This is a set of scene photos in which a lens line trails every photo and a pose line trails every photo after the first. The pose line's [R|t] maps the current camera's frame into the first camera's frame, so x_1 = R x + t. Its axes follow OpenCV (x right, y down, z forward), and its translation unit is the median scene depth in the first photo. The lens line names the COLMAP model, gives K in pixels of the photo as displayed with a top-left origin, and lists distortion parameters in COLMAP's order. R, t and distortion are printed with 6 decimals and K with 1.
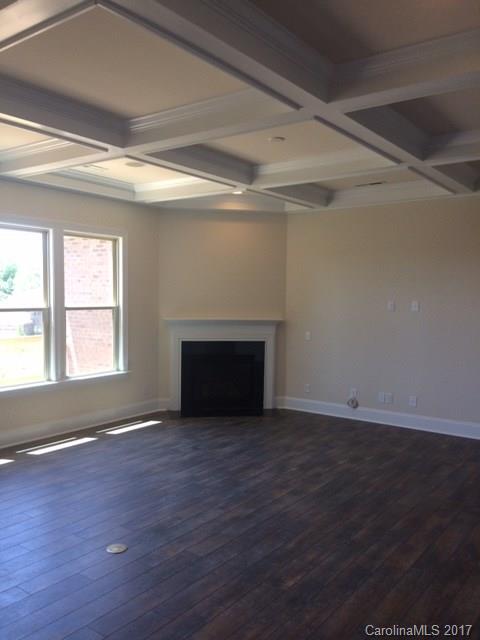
lens RADIAL K [[547.6, 0, 240.7], [0, 547.6, 319.7], [0, 0, 1]] dist [0.079202, -0.052015]
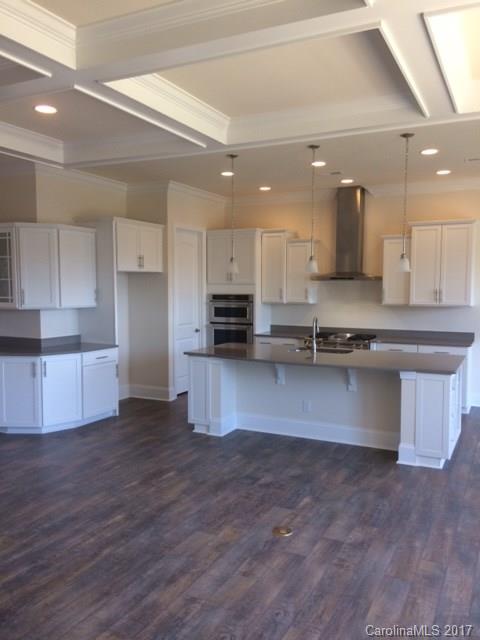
lens RADIAL K [[547.6, 0, 240.0], [0, 547.6, 320.0], [0, 0, 1]] dist [0.079202, -0.052015]
pose [[-0.985236, 0.015920, -0.170463, 0.022663], [-0.005707, 0.992060, 0.125637, -0.093873], [0.171109, 0.124755, -0.977322, 1.828425]]
